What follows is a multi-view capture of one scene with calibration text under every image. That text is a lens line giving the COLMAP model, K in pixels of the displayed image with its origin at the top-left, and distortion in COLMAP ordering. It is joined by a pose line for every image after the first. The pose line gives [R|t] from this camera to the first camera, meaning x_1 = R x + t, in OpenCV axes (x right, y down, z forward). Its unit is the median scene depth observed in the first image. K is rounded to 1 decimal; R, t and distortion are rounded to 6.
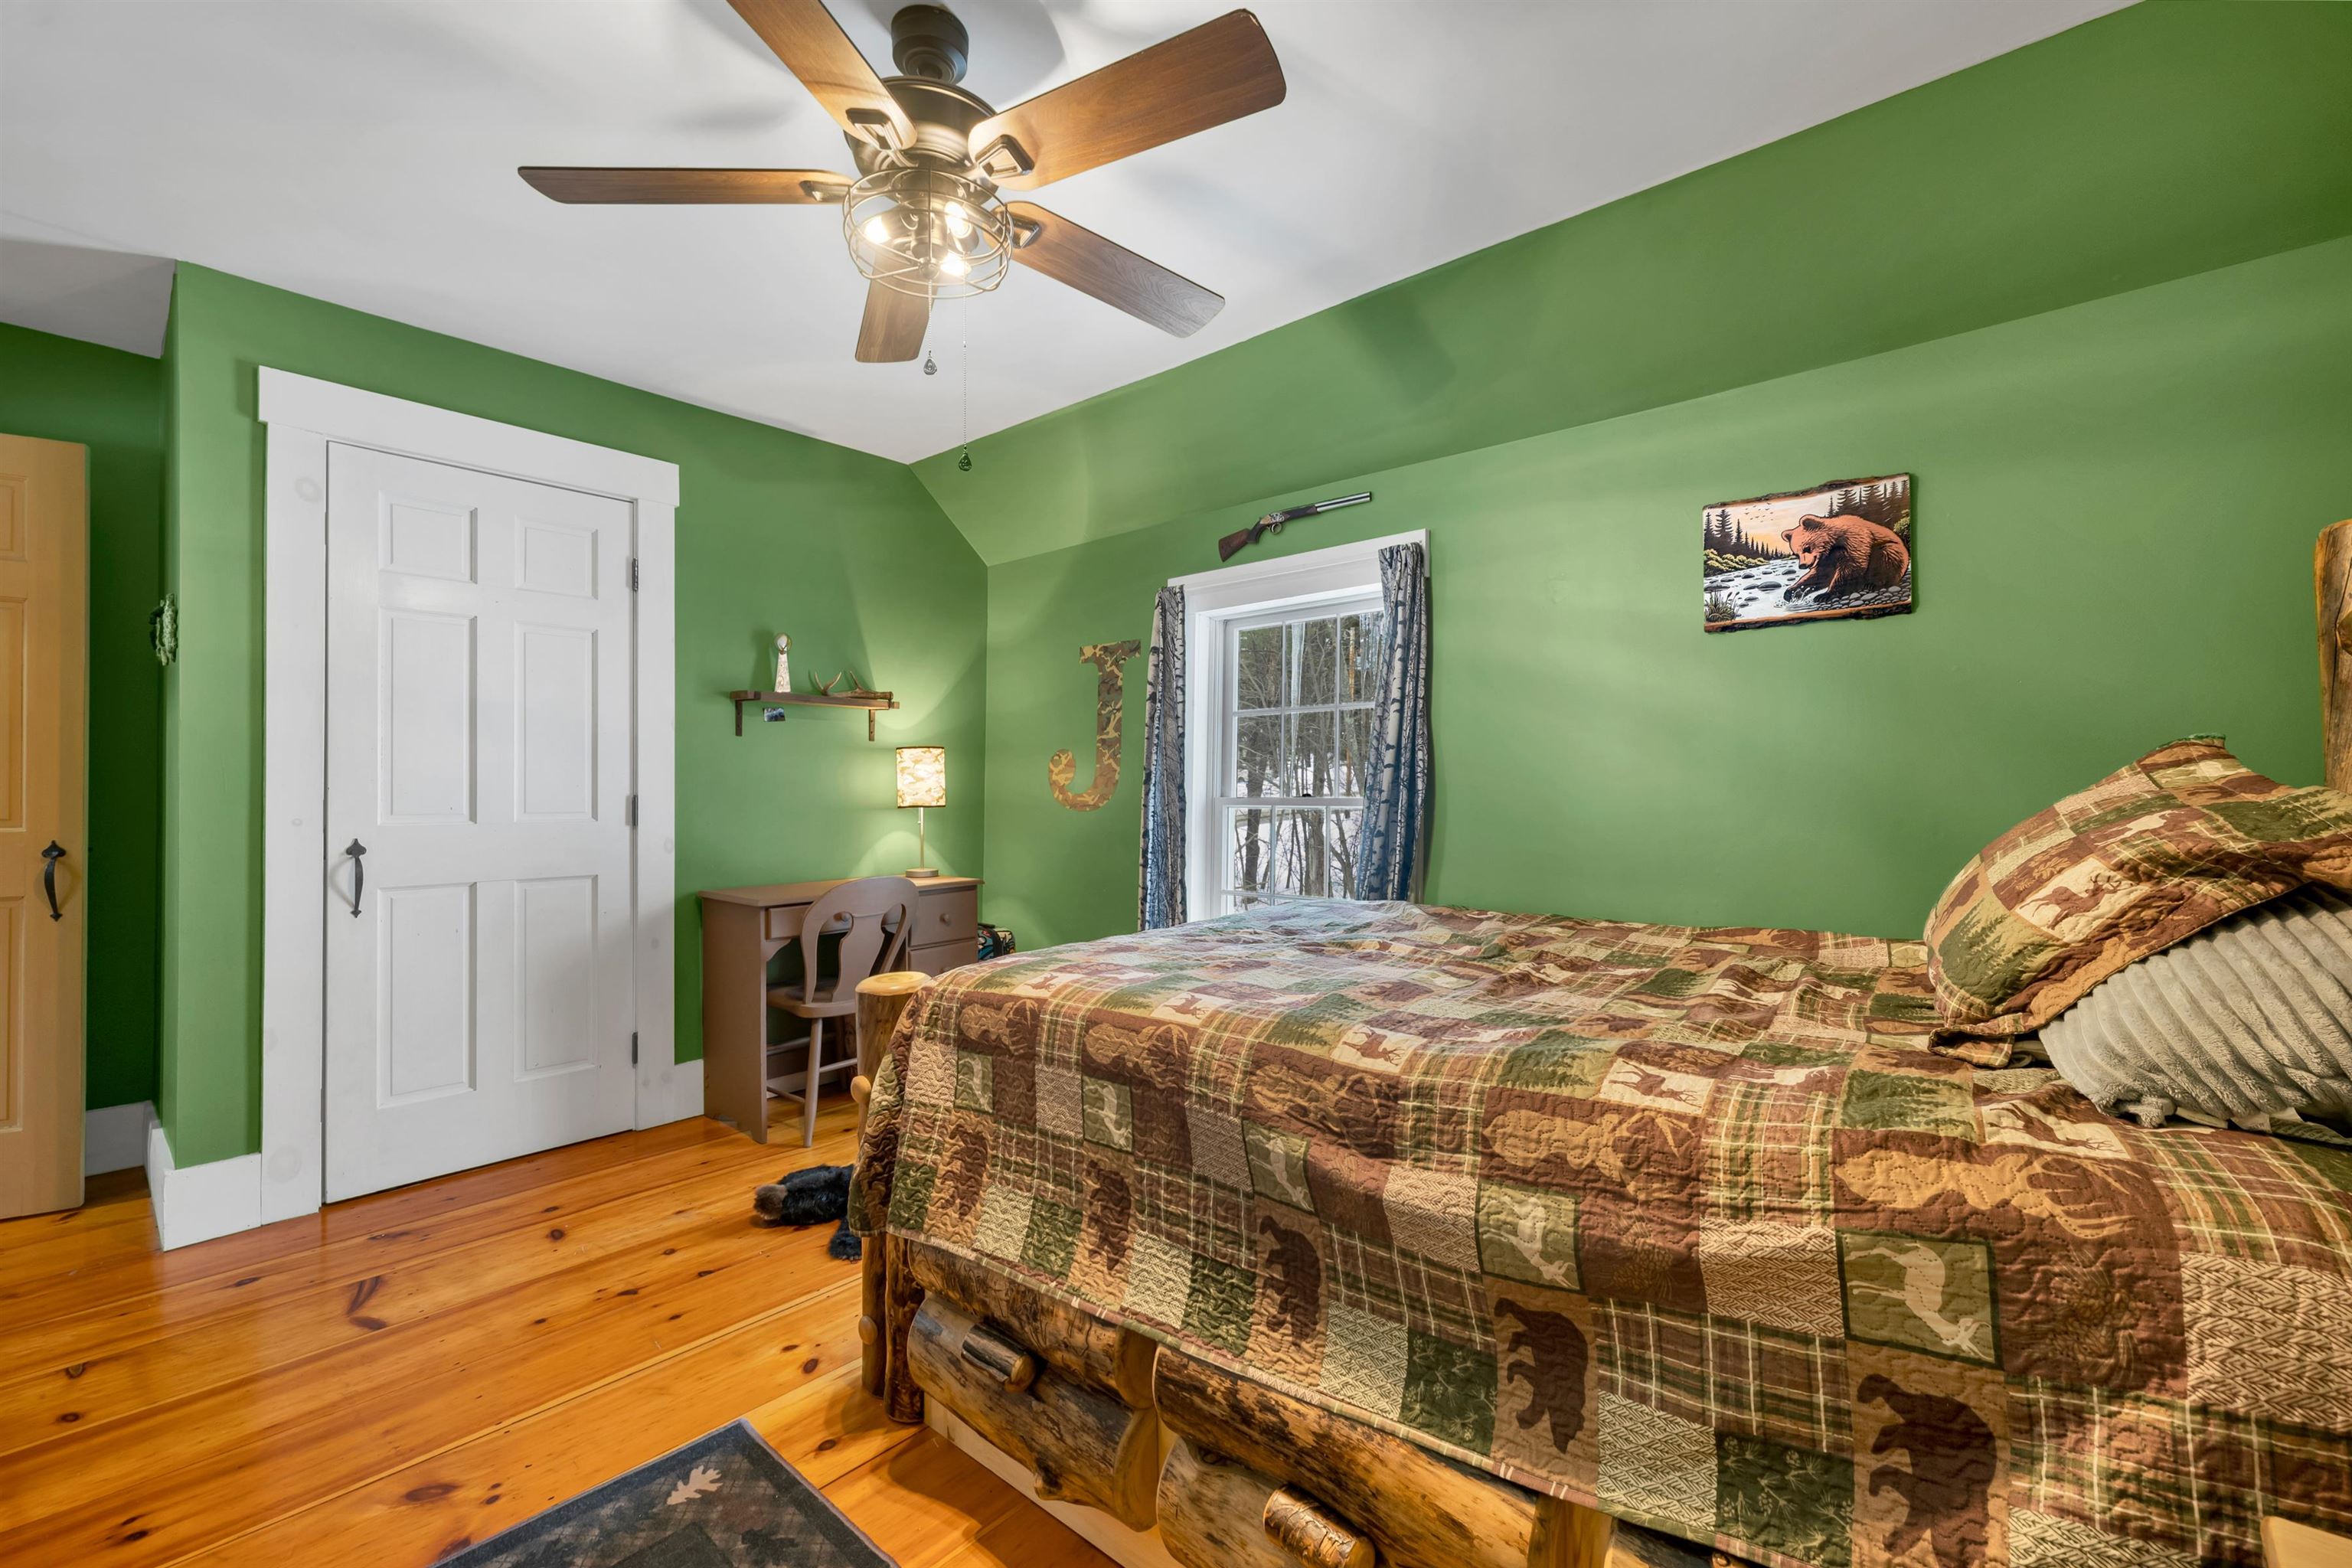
lens RADIAL K [[996.0, 0, 1181.4], [0, 996.0, 787.7], [0, 0, 1]] dist [-0.000835, 0.000278]
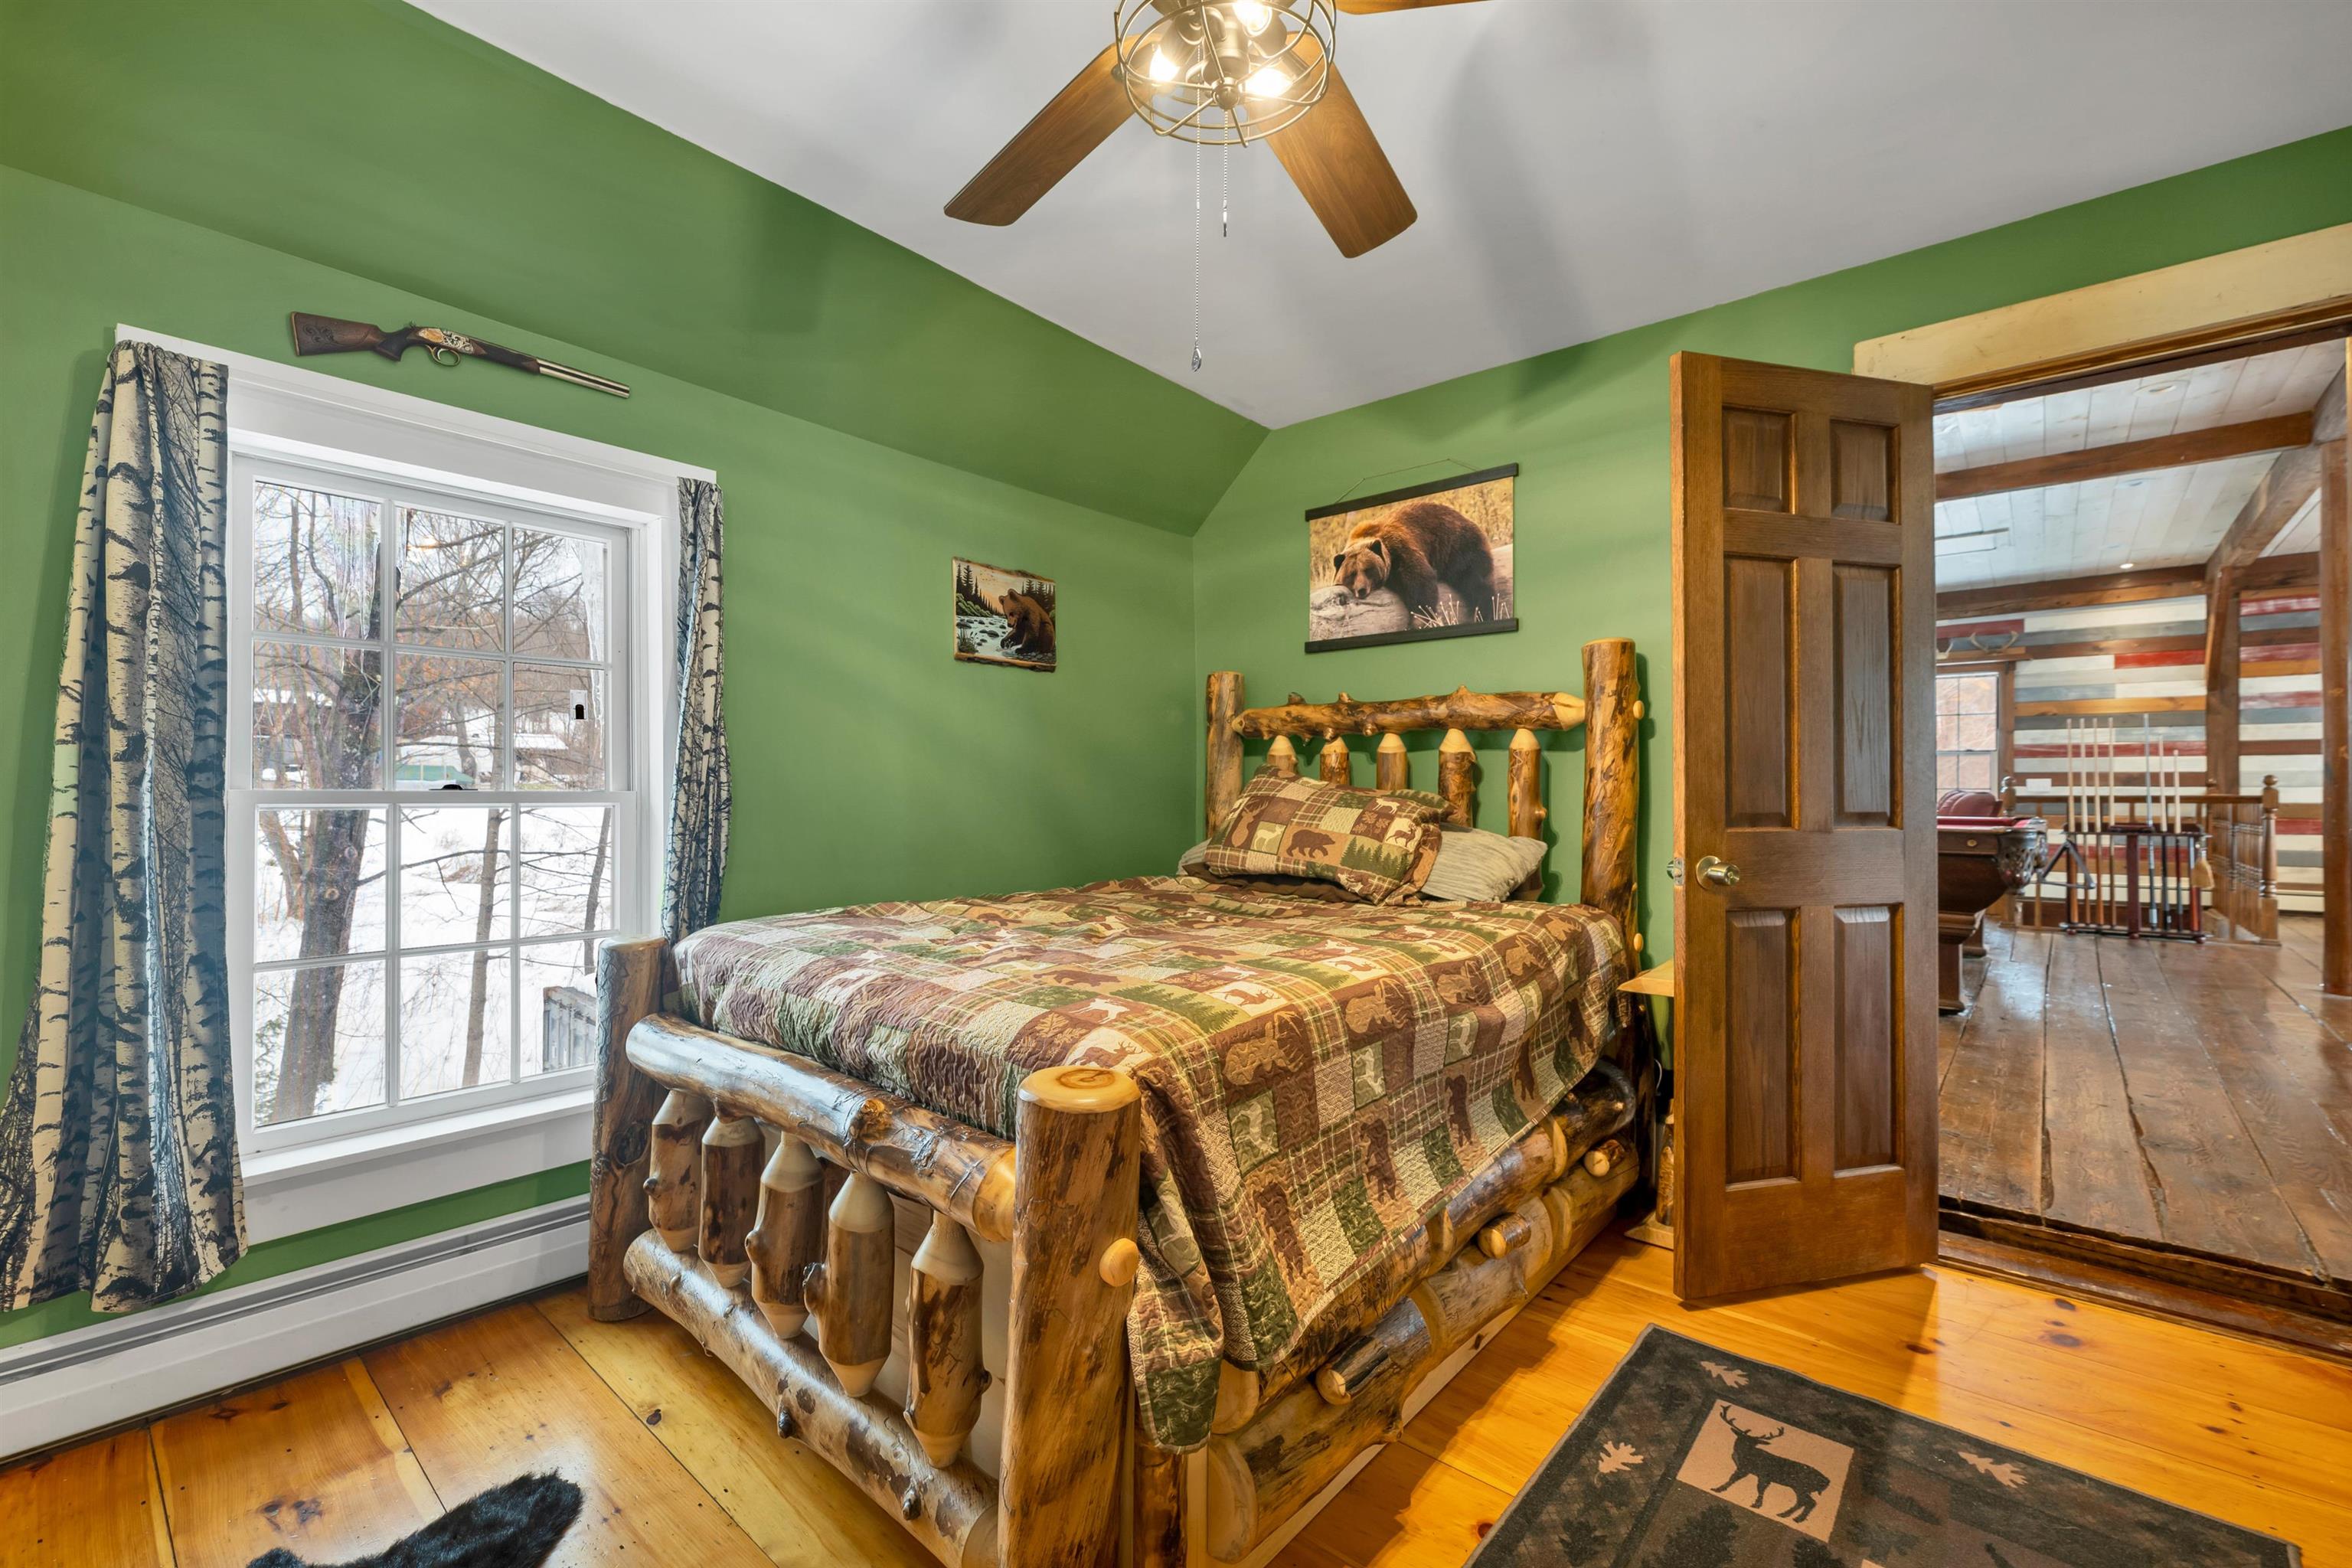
lens RADIAL K [[996.0, 0, 1182.2], [0, 996.0, 784.7], [0, 0, 1]] dist [-0.000835, 0.000278]
pose [[-0.021462, 0.009413, 0.999725, -0.745251], [-0.012828, 0.999871, -0.009690, 0.008784], [-0.999687, -0.013032, -0.021338, 0.771548]]
